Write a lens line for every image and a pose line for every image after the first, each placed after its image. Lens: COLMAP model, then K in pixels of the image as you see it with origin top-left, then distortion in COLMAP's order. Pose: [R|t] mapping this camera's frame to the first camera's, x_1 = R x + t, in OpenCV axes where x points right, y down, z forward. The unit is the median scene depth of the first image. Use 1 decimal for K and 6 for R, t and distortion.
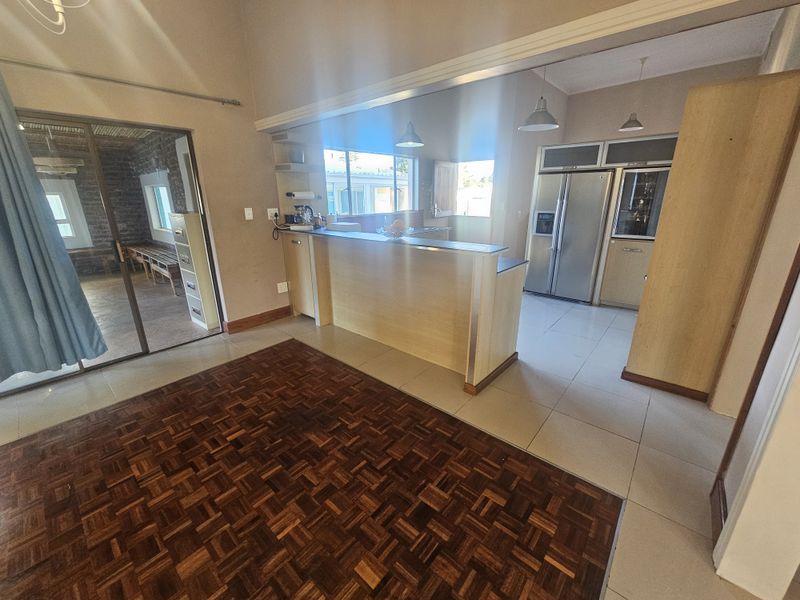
lens RADIAL K [[331.0, 0, 392.4], [0, 331.0, 300.7], [0, 0, 1]] dist [0.000151, 0.000120]
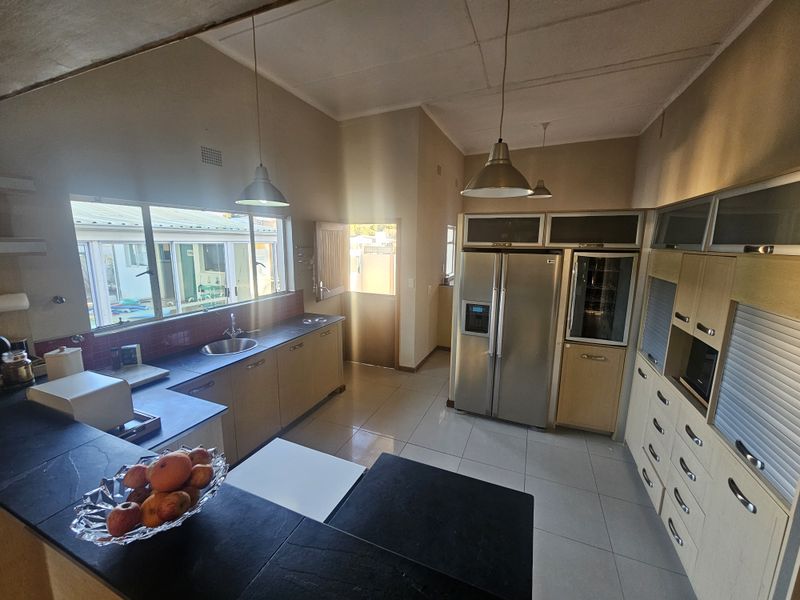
lens RADIAL K [[331.0, 0, 392.4], [0, 331.0, 300.7], [0, 0, 1]] dist [0.000151, 0.000120]
pose [[0.949714, -0.034743, 0.311185, 0.072332], [0.074609, 0.990309, -0.117138, -0.204346], [-0.304099, 0.134465, 0.943103, 0.389832]]
